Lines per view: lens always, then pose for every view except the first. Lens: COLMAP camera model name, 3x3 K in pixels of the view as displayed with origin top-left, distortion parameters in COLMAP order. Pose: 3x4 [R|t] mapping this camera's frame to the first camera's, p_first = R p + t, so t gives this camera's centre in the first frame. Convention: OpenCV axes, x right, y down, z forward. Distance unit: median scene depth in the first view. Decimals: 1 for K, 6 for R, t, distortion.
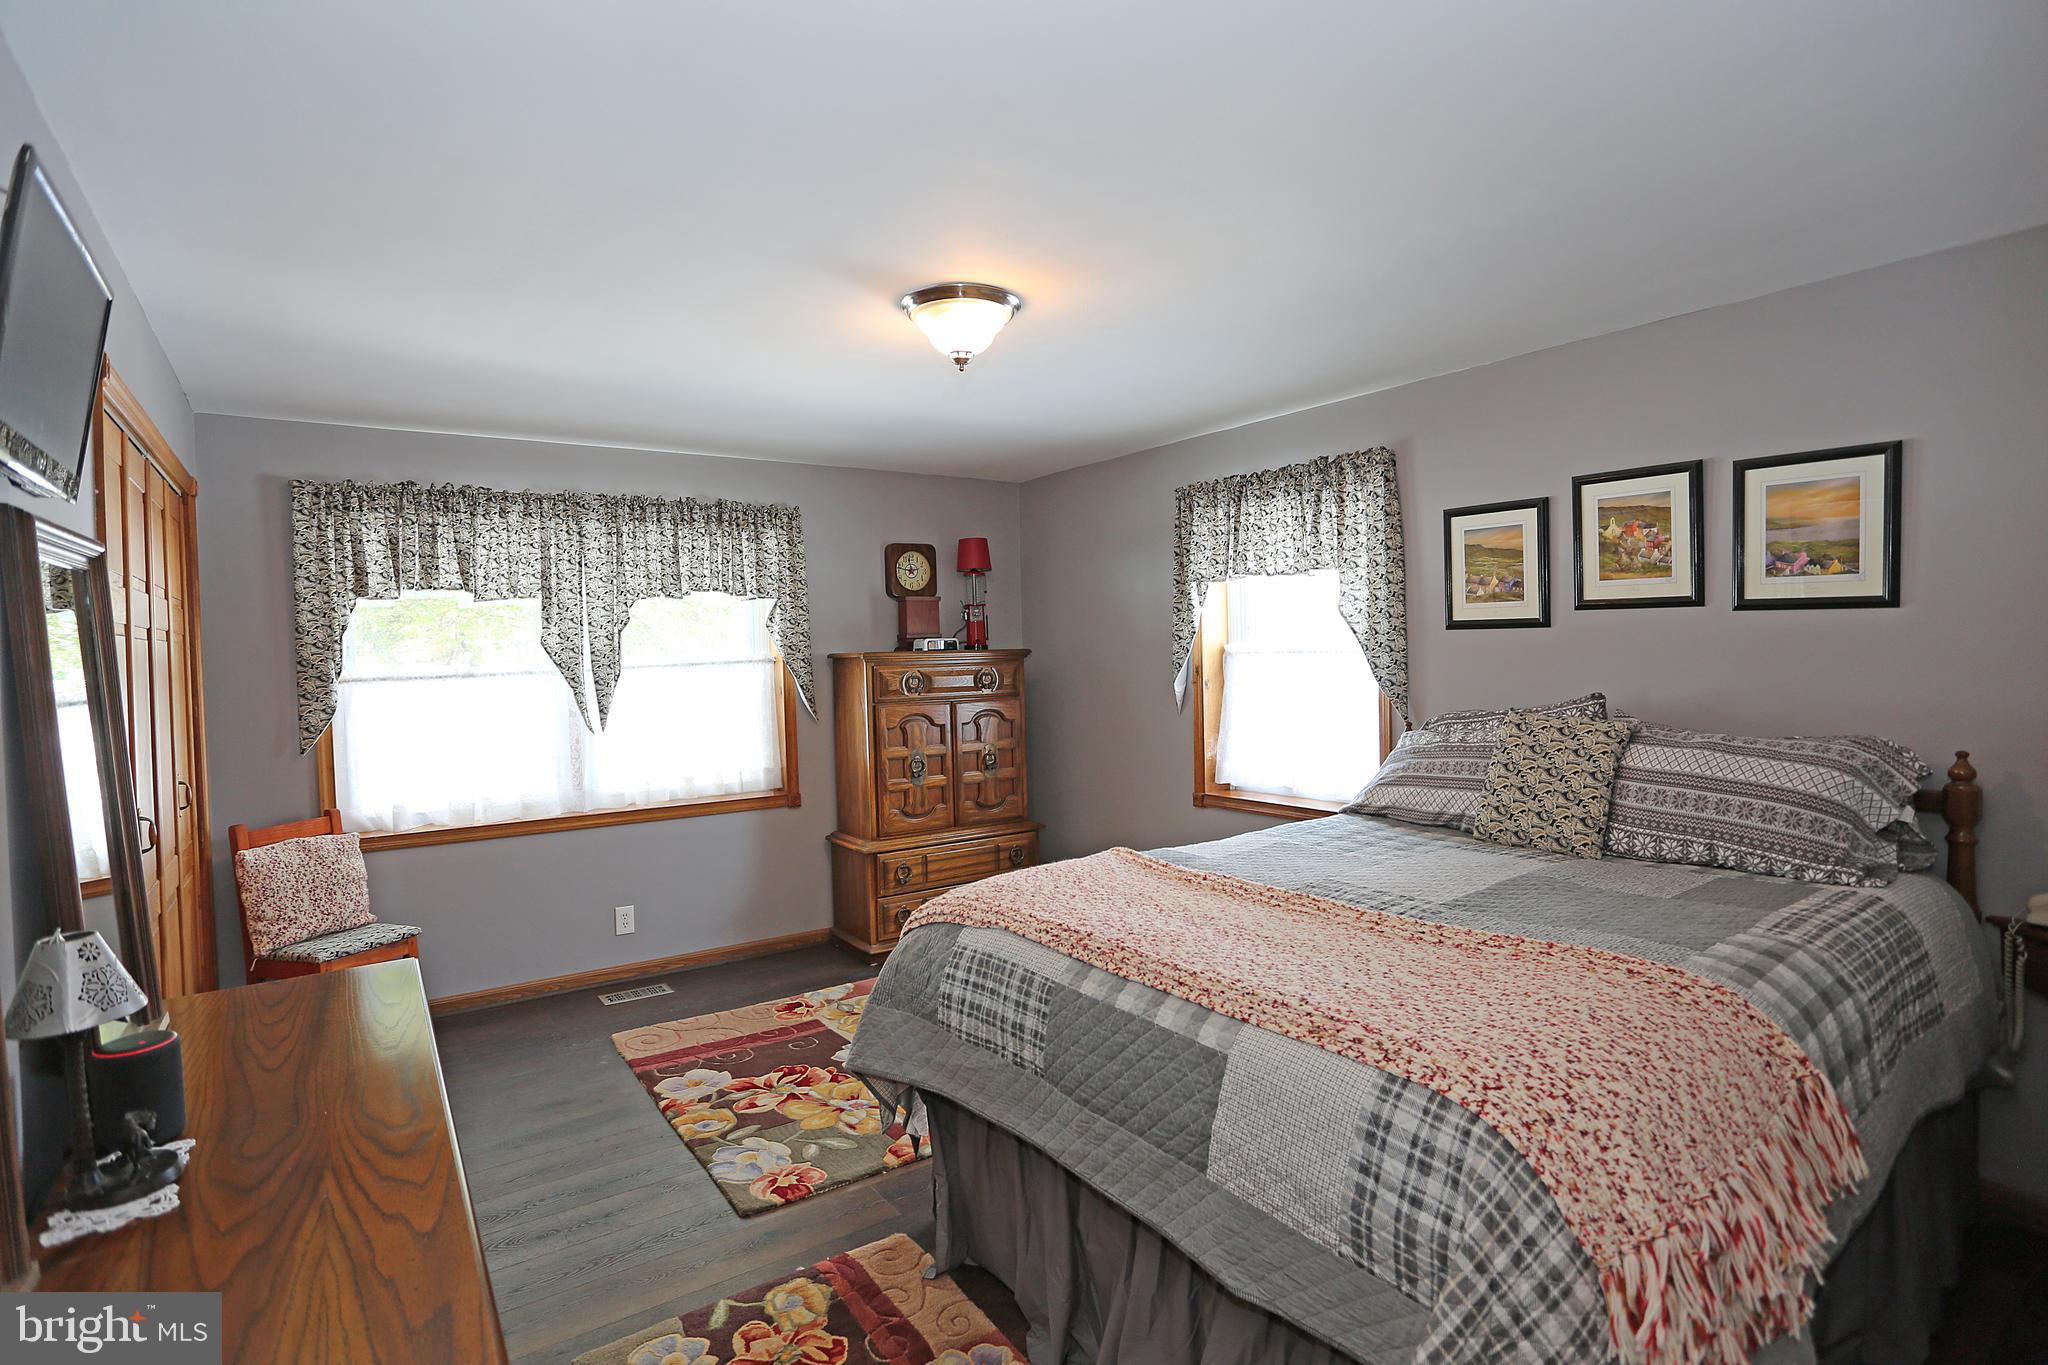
lens RADIAL K [[998.6, 0, 1018.9], [0, 998.6, 674.6], [0, 0, 1]] dist [-0.080472, 0.037582]
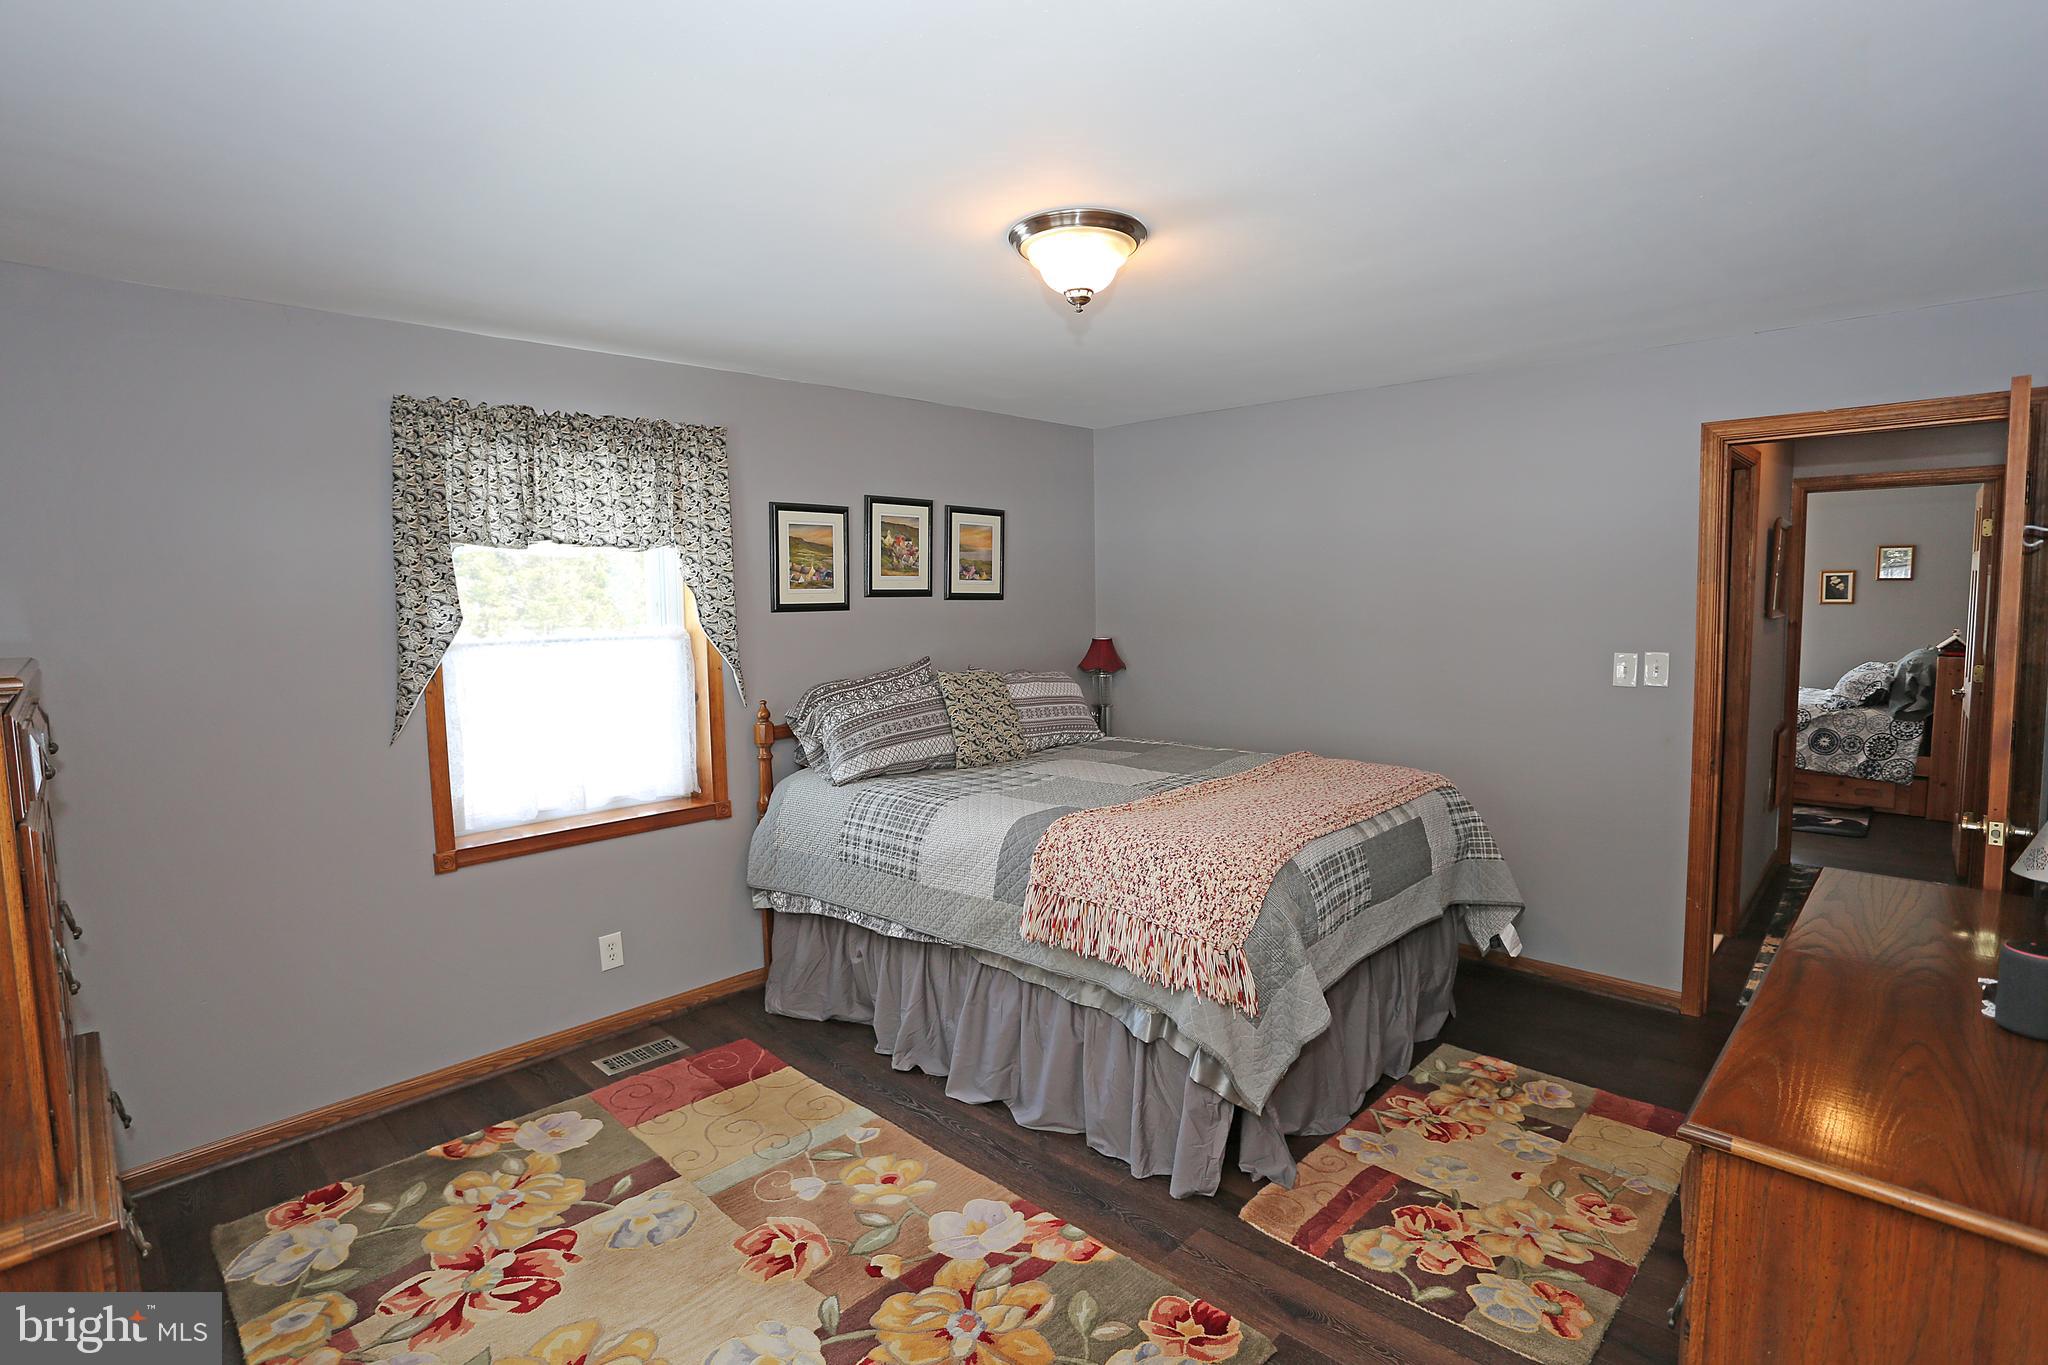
lens RADIAL K [[998.6, 0, 1018.9], [0, 998.6, 674.6], [0, 0, 1]] dist [-0.080472, 0.037582]
pose [[-0.188068, -0.055849, 0.980567, -0.819171], [0.048020, 0.996665, 0.065976, -0.042538], [-0.980981, 0.059494, -0.184759, 1.097704]]
